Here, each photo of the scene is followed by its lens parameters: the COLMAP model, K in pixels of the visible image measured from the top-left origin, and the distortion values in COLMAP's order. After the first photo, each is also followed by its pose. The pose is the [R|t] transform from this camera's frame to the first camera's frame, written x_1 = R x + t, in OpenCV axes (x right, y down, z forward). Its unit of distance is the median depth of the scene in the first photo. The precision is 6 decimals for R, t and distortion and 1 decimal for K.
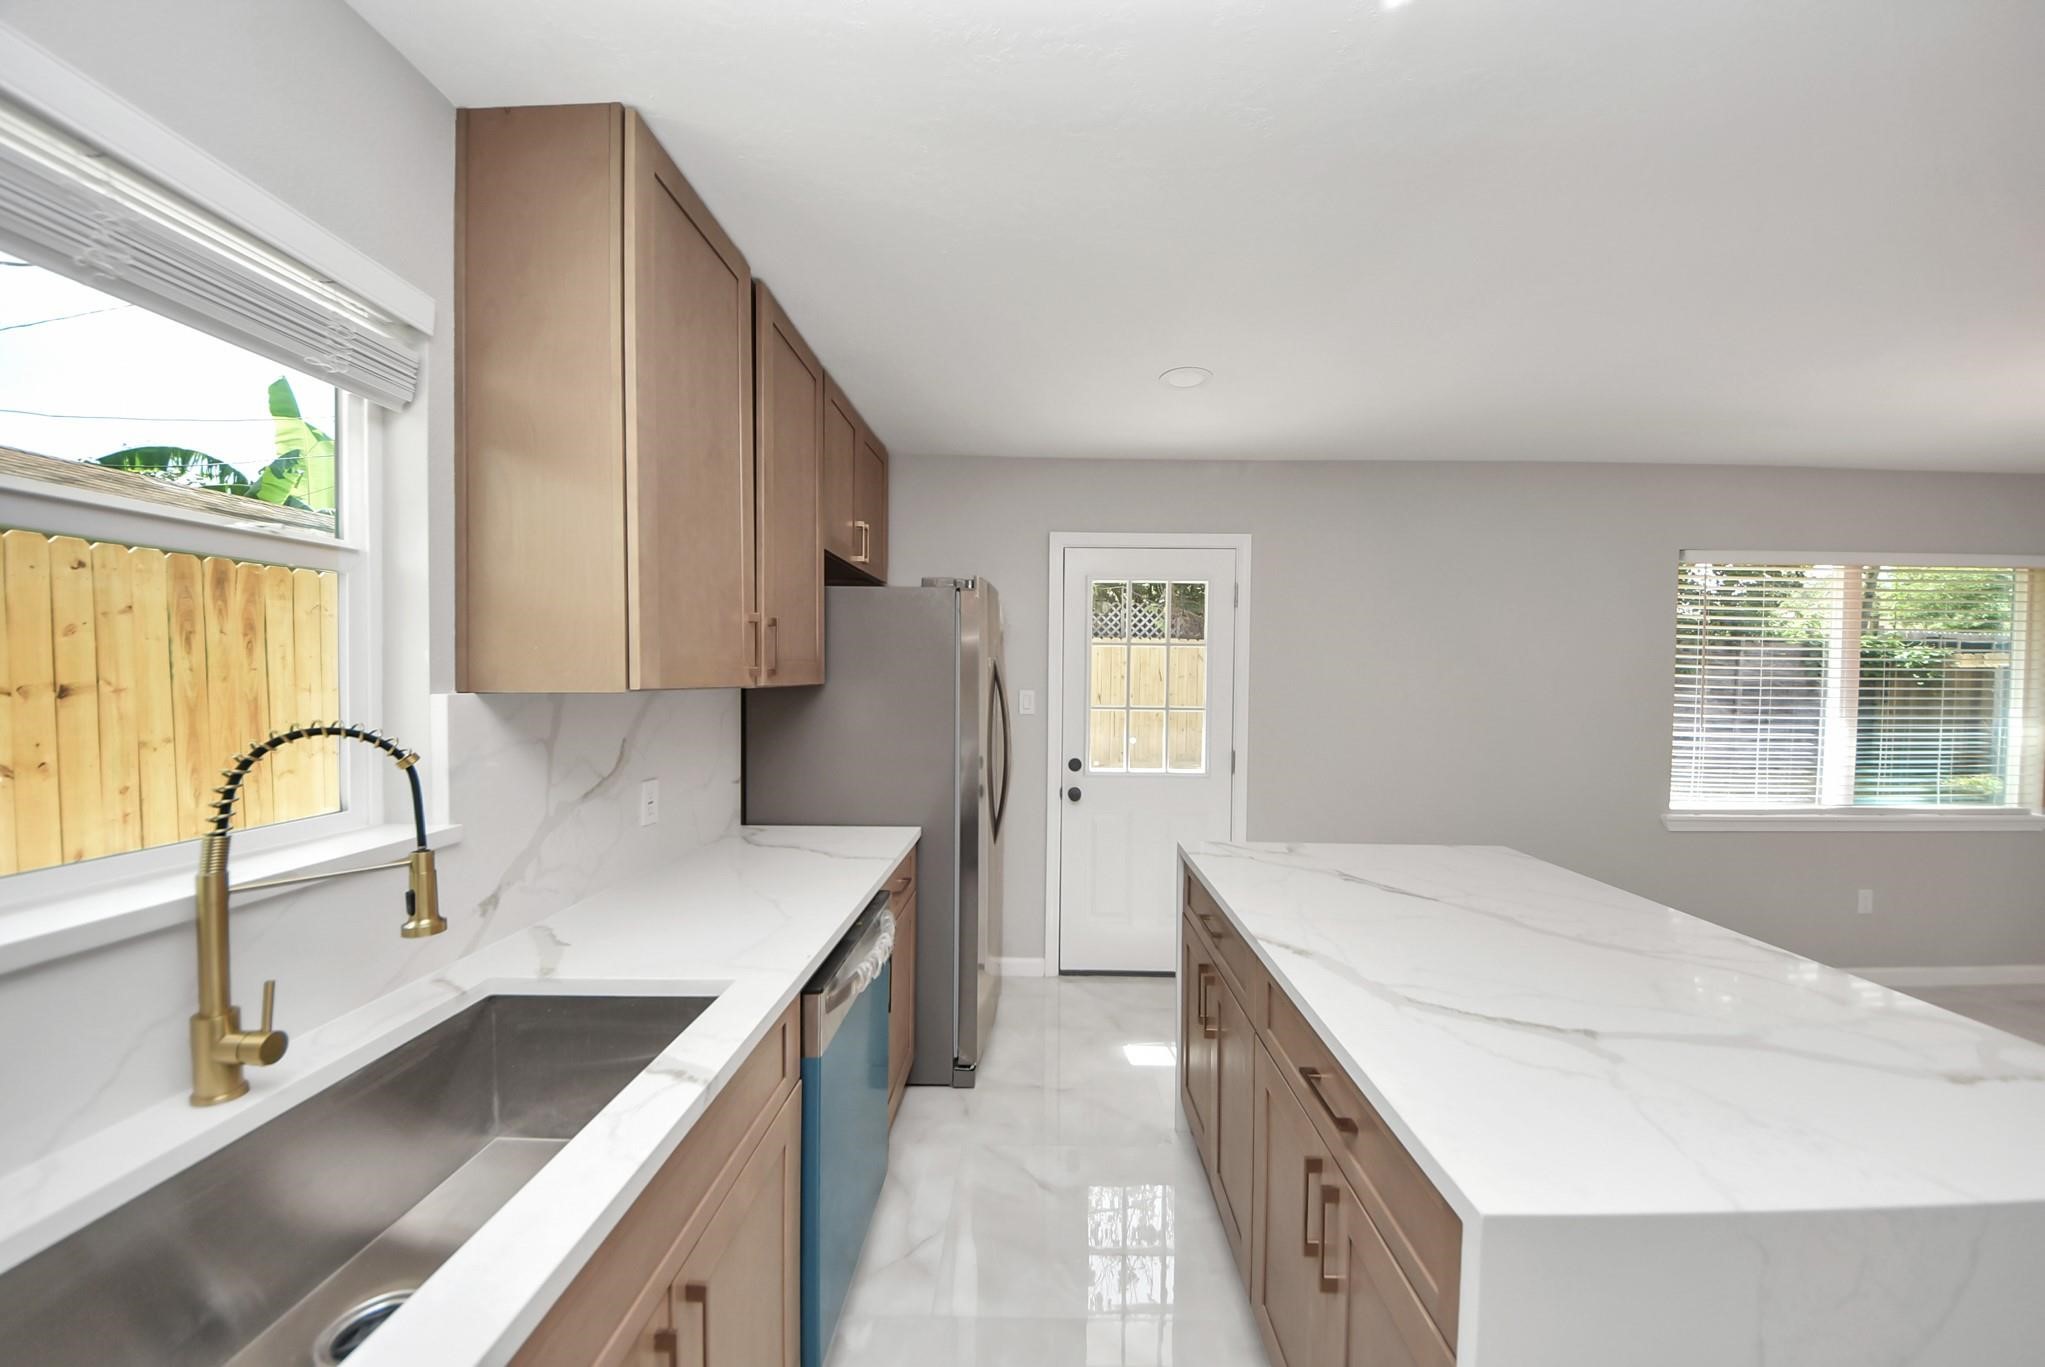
lens RADIAL K [[760.8, 0, 1030.8], [0, 760.8, 690.7], [0, 0, 1]] dist [-0.042274, -0.000123]
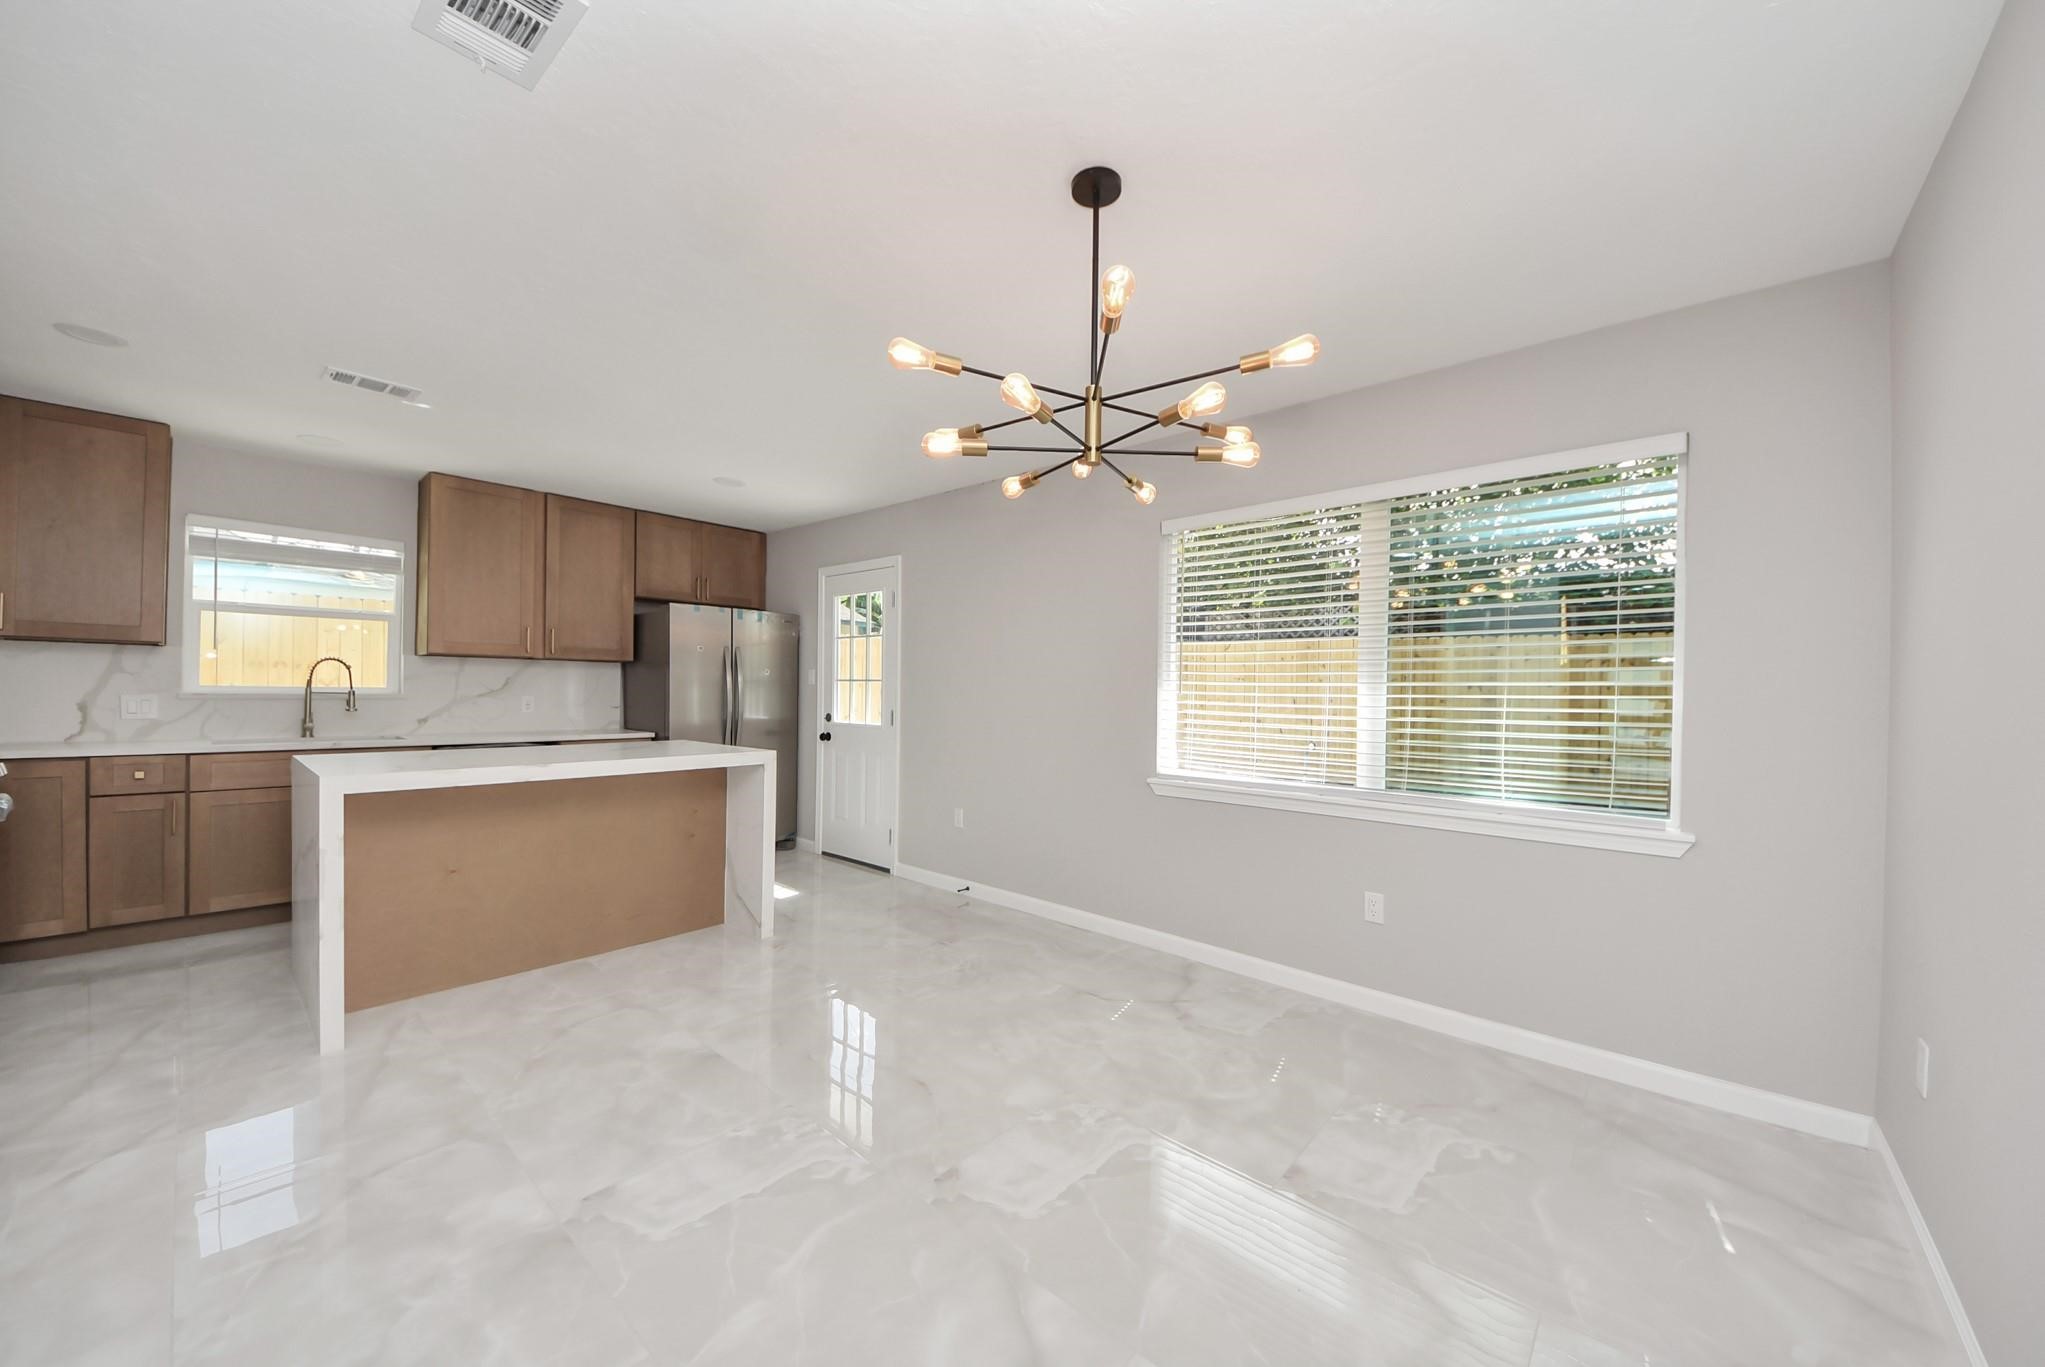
lens RADIAL K [[760.8, 0, 1030.8], [0, 760.8, 690.7], [0, 0, 1]] dist [-0.042274, -0.000123]
pose [[0.771619, -0.000158, -0.636085, 1.400267], [-0.019391, 0.999529, -0.023771, 0.075383], [0.635789, 0.030677, 0.771253, 0.079208]]
